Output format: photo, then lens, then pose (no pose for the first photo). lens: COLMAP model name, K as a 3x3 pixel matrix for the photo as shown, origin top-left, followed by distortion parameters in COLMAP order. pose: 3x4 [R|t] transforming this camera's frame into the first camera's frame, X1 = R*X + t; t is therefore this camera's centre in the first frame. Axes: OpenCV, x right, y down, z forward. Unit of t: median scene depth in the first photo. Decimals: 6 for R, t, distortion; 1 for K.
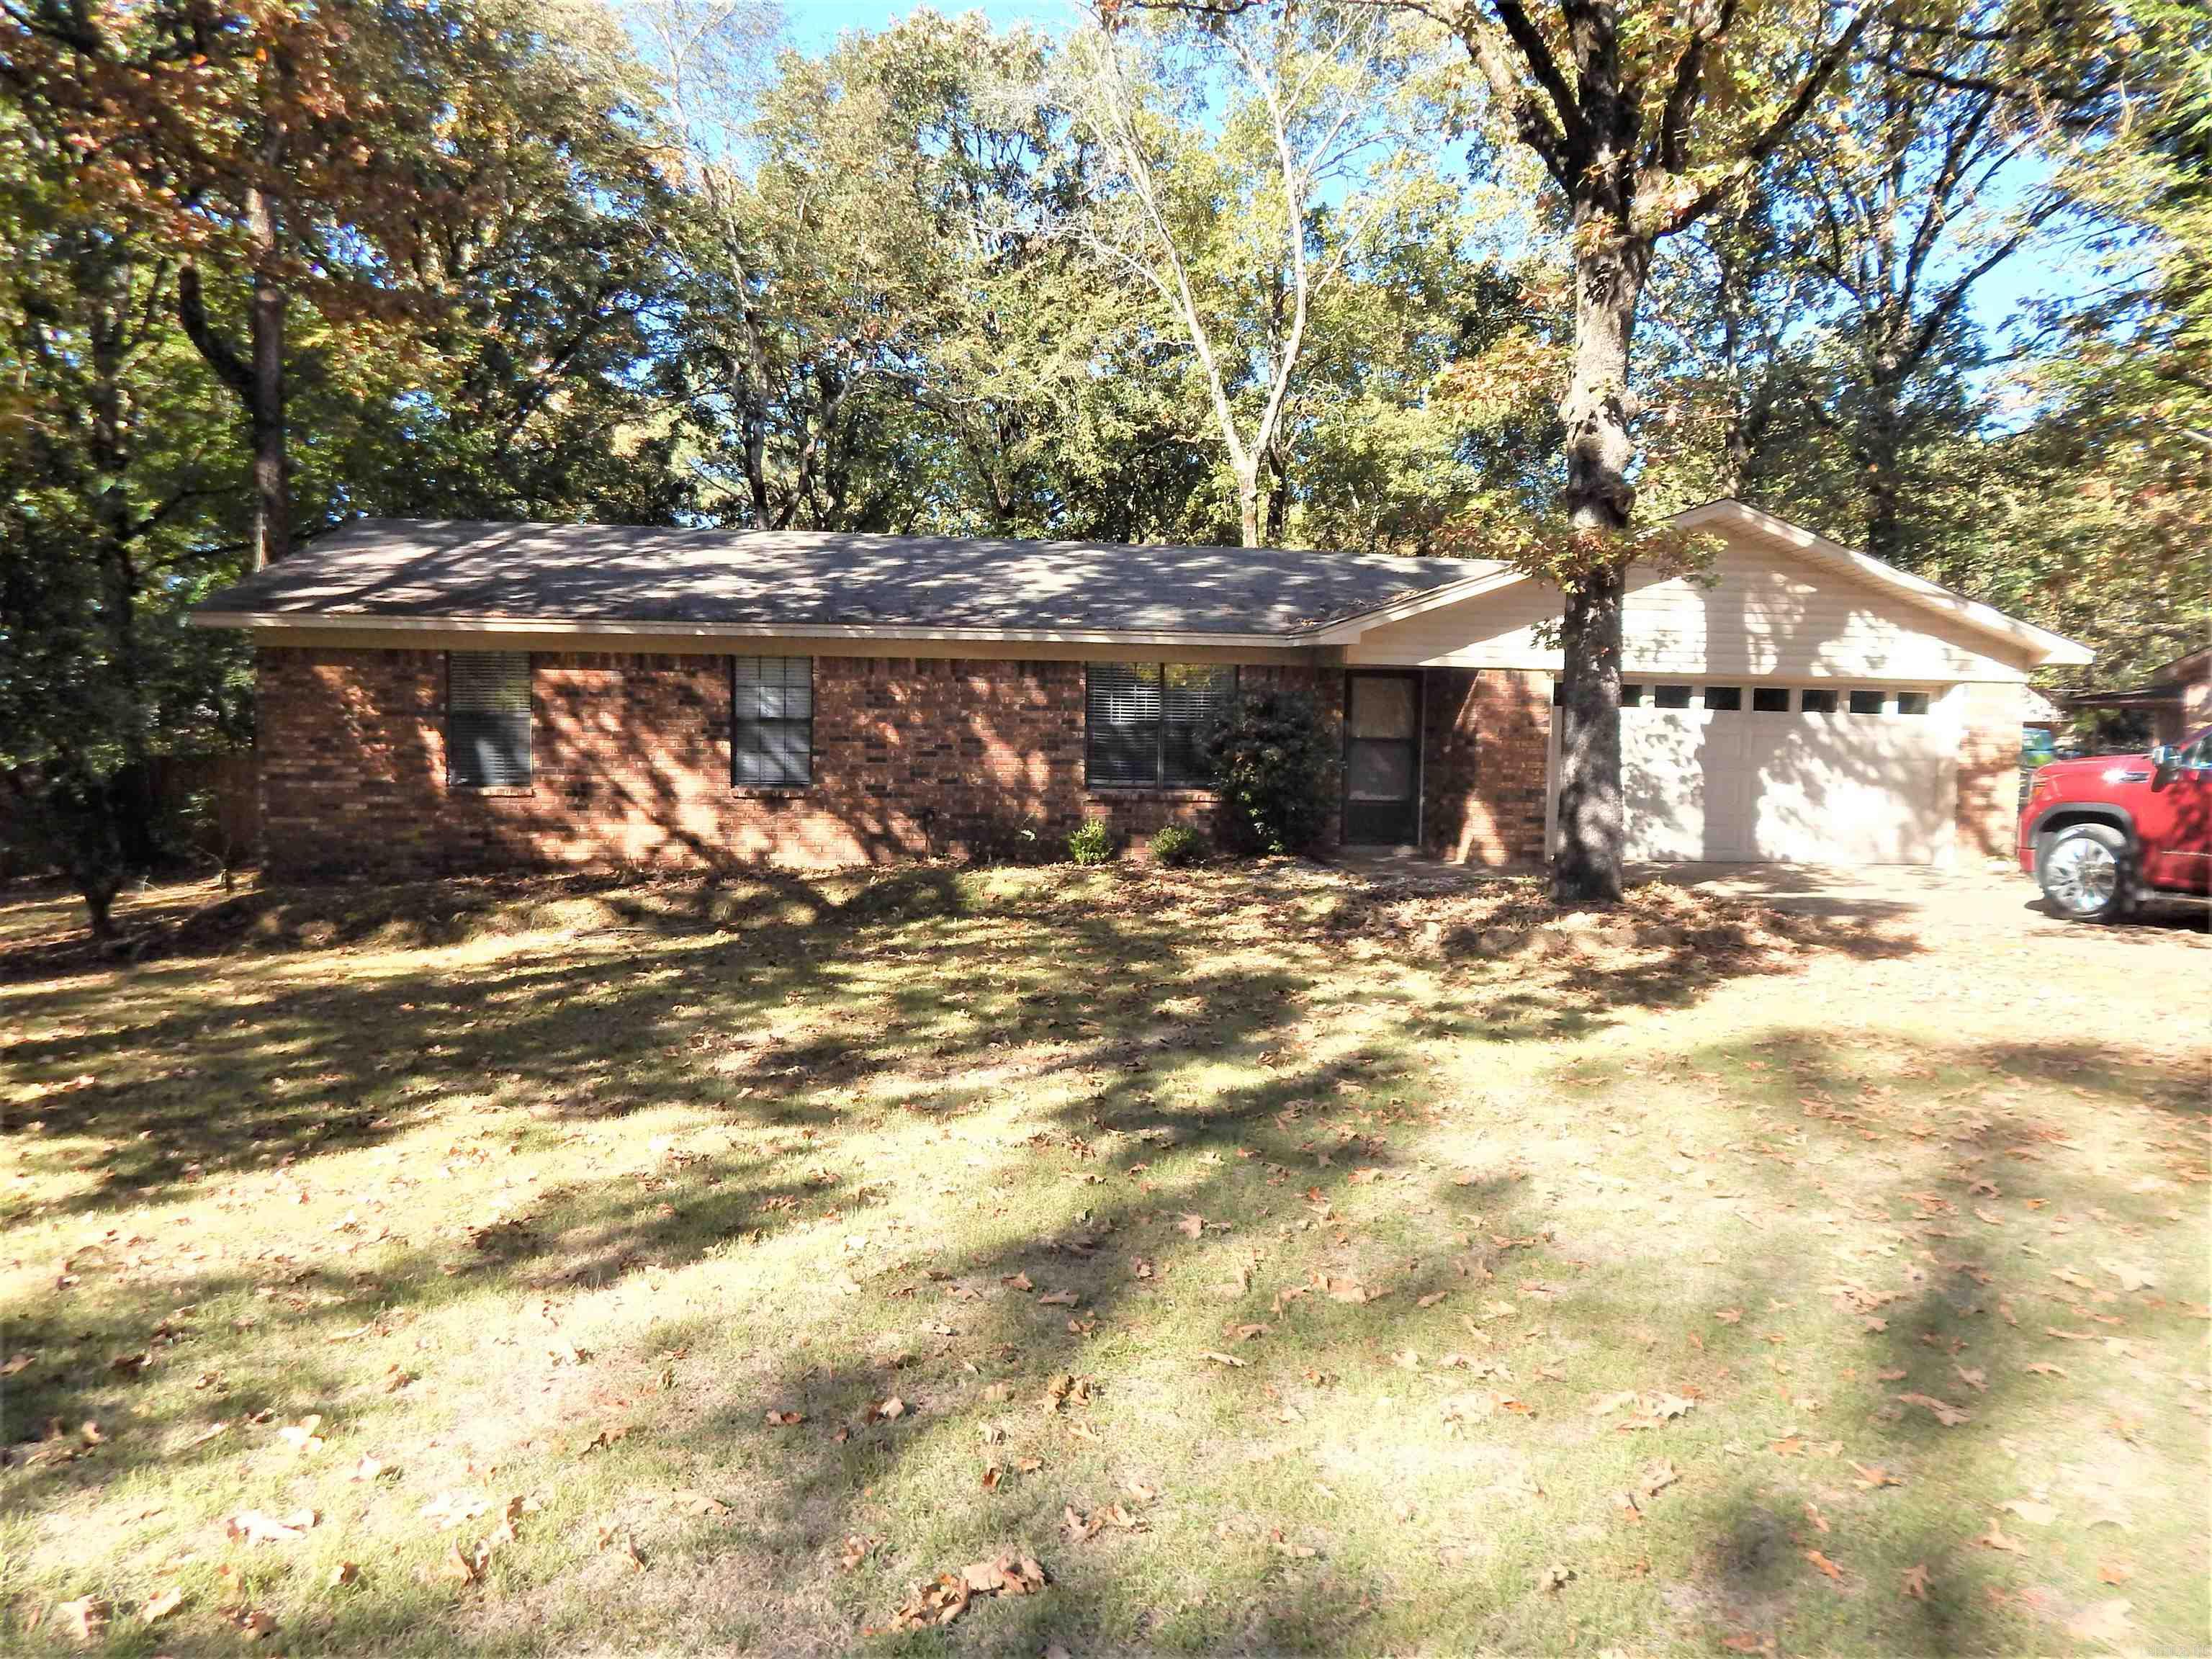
lens RADIAL K [[1487.2, 0, 1119.6], [0, 1487.2, 815.1], [0, 0, 1]] dist [0.009052, 0.002008]
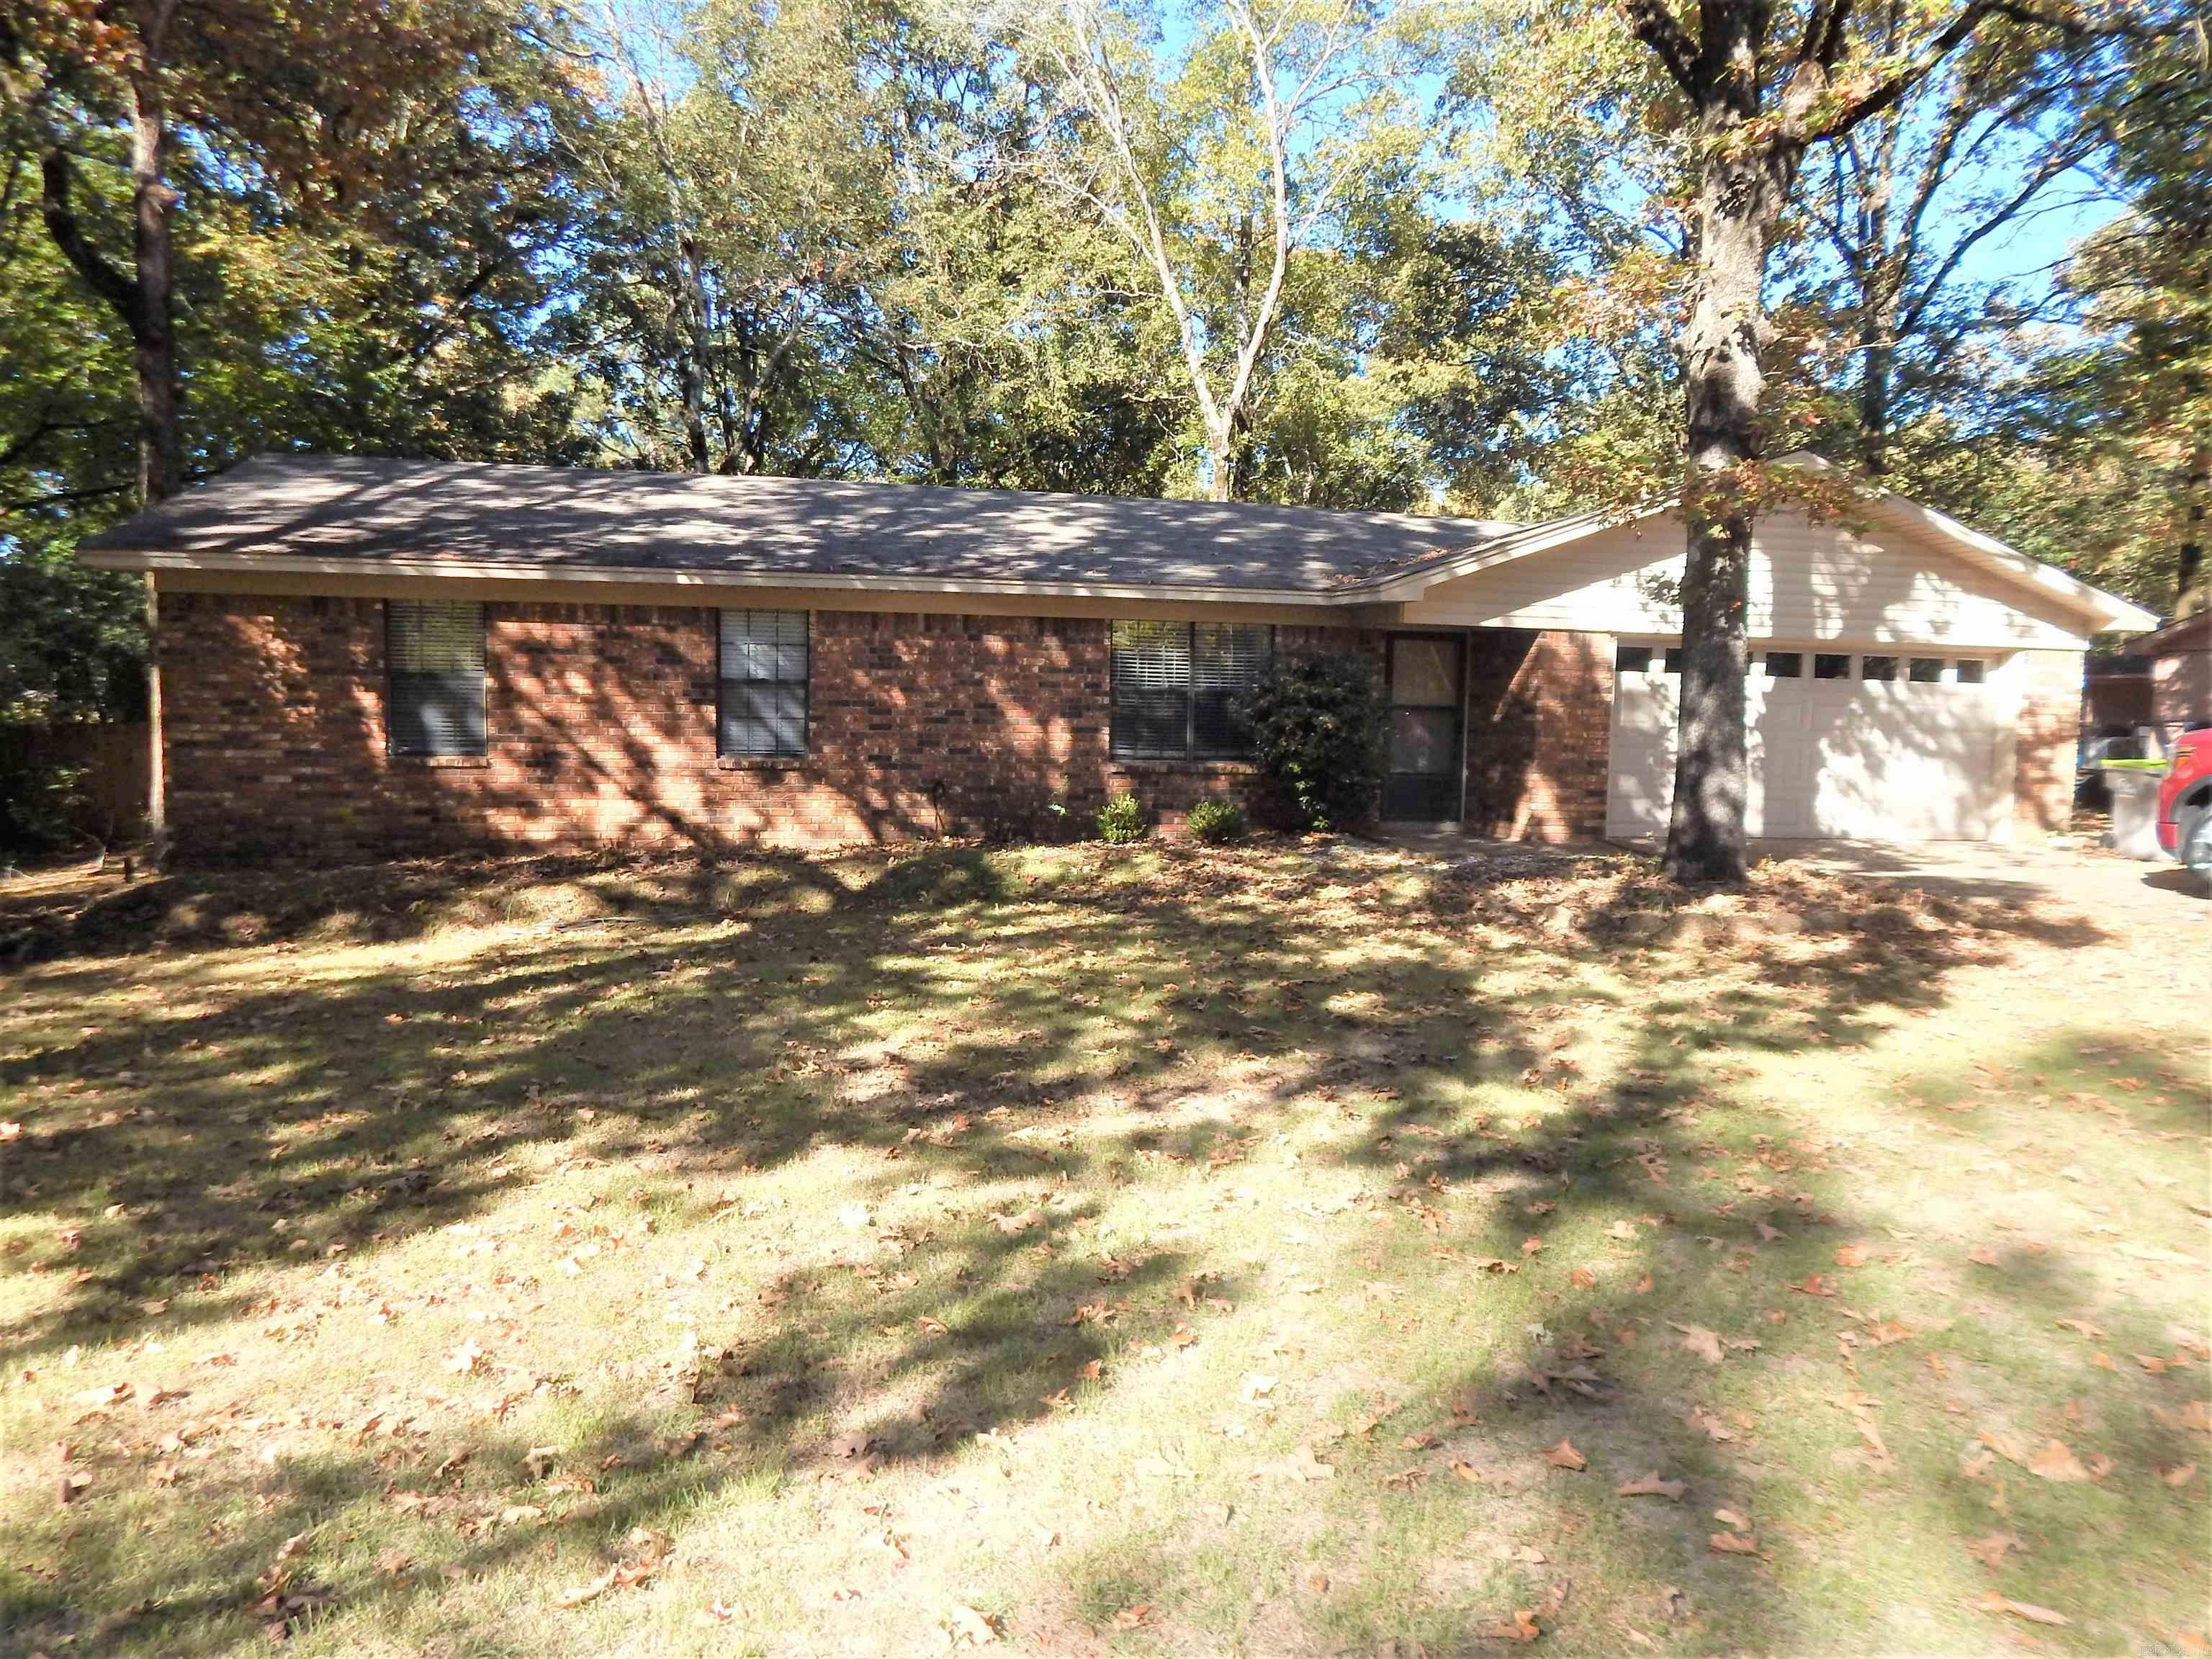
lens RADIAL K [[1487.2, 0, 1119.6], [0, 1487.2, 815.1], [0, 0, 1]] dist [0.009052, 0.002008]
pose [[0.996933, -0.001886, 0.078234, -0.092506], [0.000790, 0.999901, 0.014038, 0.003460], [-0.078253, -0.013933, 0.996836, 0.097748]]
